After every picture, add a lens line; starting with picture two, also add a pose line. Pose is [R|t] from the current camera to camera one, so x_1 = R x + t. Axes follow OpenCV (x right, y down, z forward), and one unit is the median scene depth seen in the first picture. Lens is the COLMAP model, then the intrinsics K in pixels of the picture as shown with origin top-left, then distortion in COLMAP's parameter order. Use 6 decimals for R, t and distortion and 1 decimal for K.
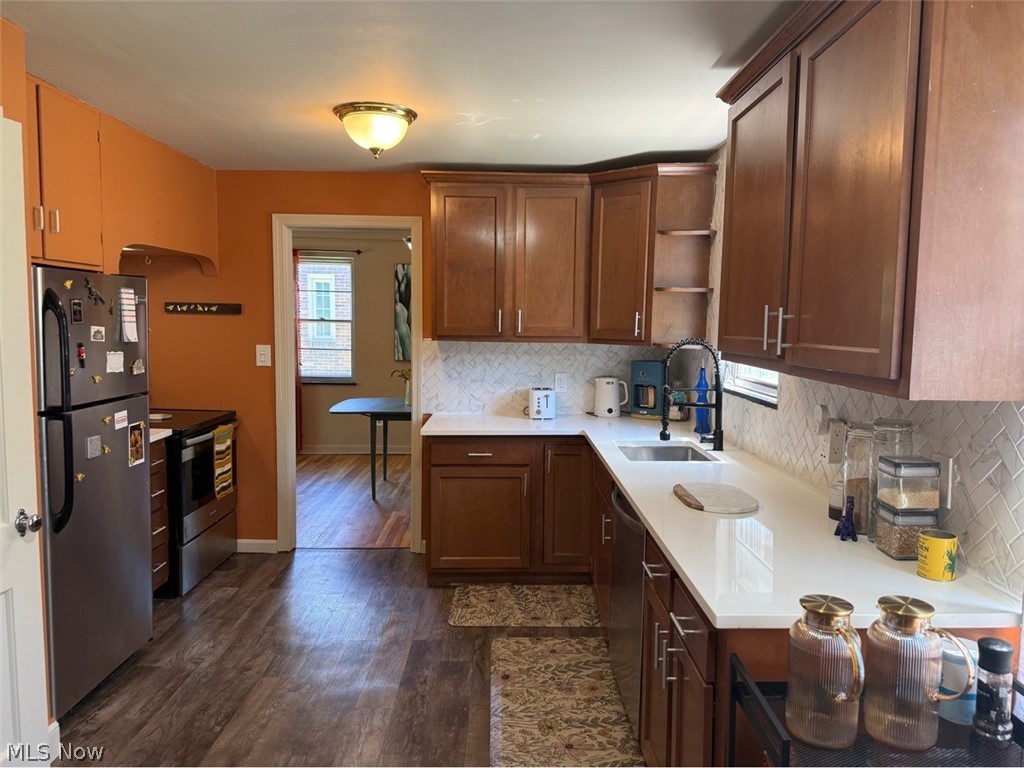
lens RADIAL K [[710.6, 0, 513.5], [0, 710.6, 379.9], [0, 0, 1]] dist [0.110412, -0.189072]
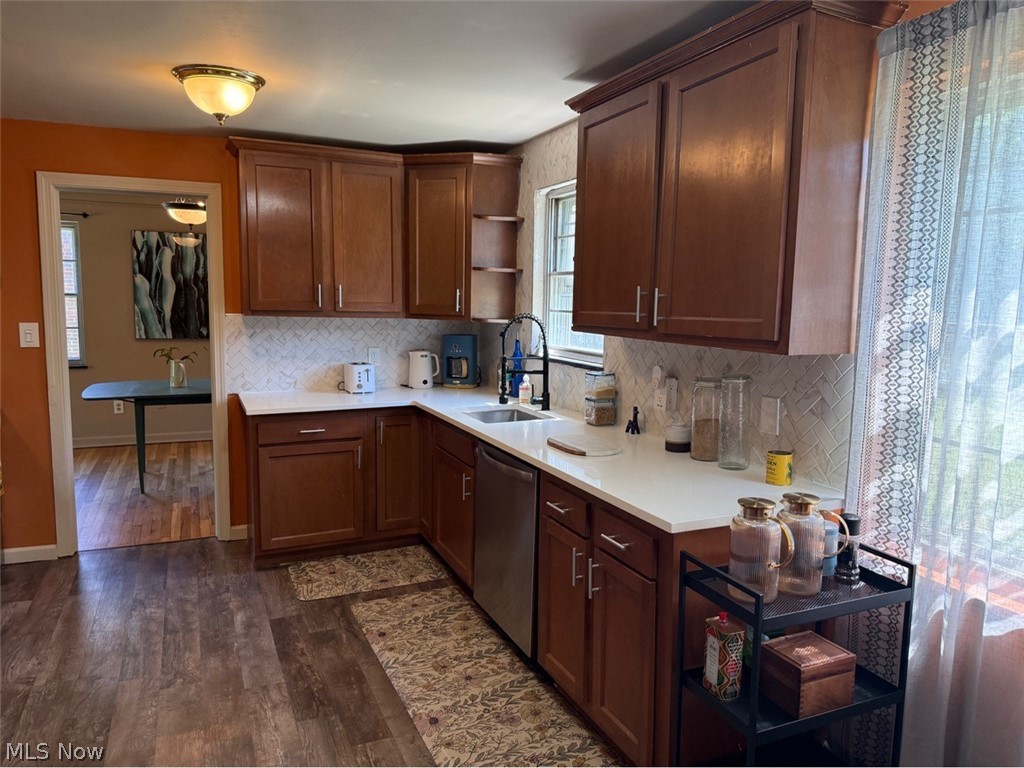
lens RADIAL K [[710.6, 0, 513.5], [0, 710.6, 379.9], [0, 0, 1]] dist [0.110412, -0.189072]
pose [[0.916278, -0.040780, 0.398462, -0.188844], [0.027492, 0.998861, 0.039008, 0.002660], [-0.399599, -0.024787, 0.916355, -0.027982]]
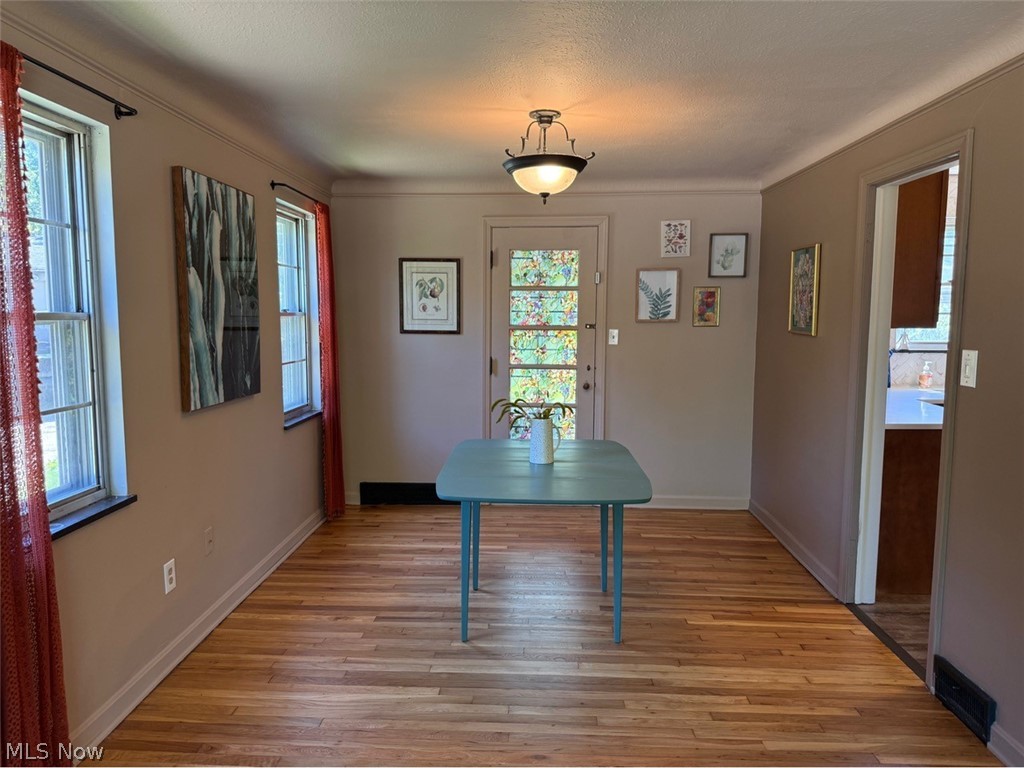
lens RADIAL K [[727.3, 0, 497.6], [0, 727.3, 389.2], [0, 0, 1]] dist [0.091684, -0.131270]
pose [[0.056586, -0.115009, 0.991751, -1.110704], [0.092470, 0.989677, 0.109492, -0.136781], [-0.994106, 0.085511, 0.066637, 1.586797]]
